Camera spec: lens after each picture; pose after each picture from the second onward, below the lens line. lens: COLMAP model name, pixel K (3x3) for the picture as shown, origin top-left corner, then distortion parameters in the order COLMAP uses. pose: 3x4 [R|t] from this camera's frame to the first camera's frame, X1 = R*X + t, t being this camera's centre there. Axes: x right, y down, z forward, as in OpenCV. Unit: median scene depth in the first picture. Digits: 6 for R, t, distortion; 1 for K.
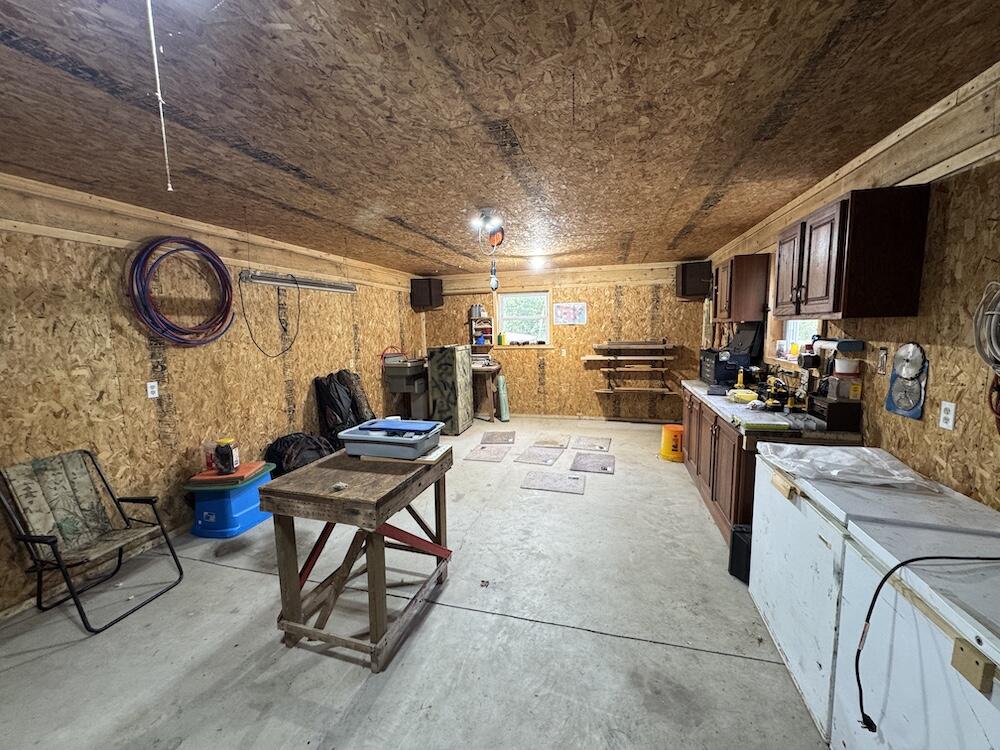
lens RADIAL K [[401.6, 0, 500.0], [0, 401.6, 374.9], [0, 0, 1]] dist [-0.001080, 0.000162]
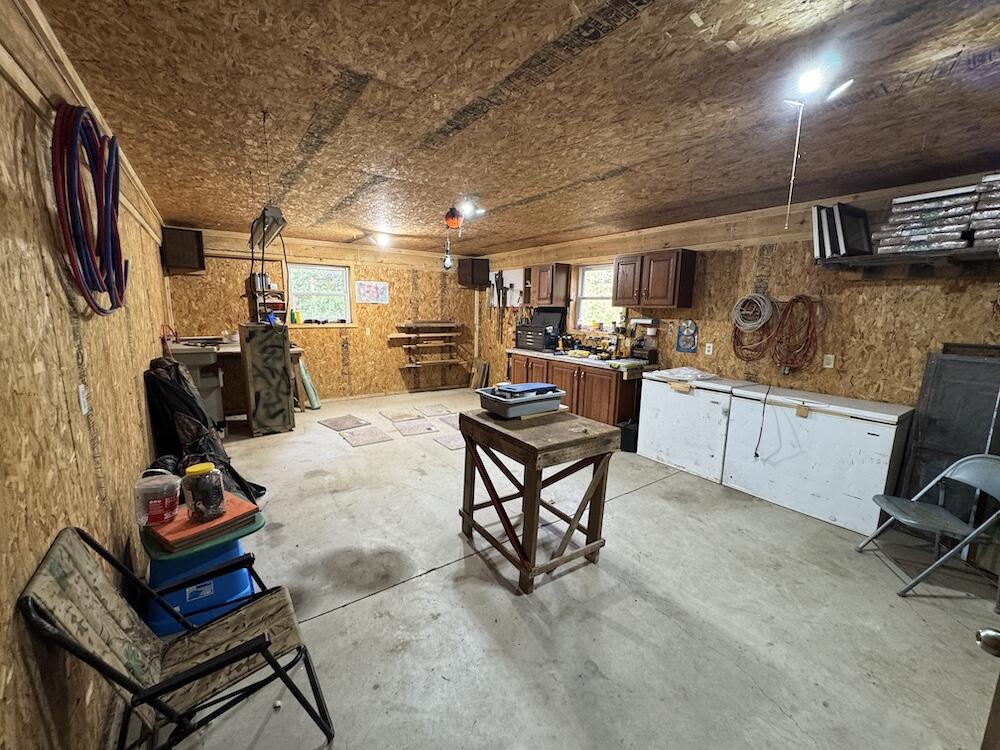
lens RADIAL K [[401.6, 0, 502.6], [0, 401.6, 375.4], [0, 0, 1]] dist [-0.001080, 0.000162]
pose [[0.625910, -0.096410, 0.773913, -0.471389], [0.061452, 0.995341, 0.074295, 0.000412], [-0.777470, 0.001056, 0.628919, 0.127083]]
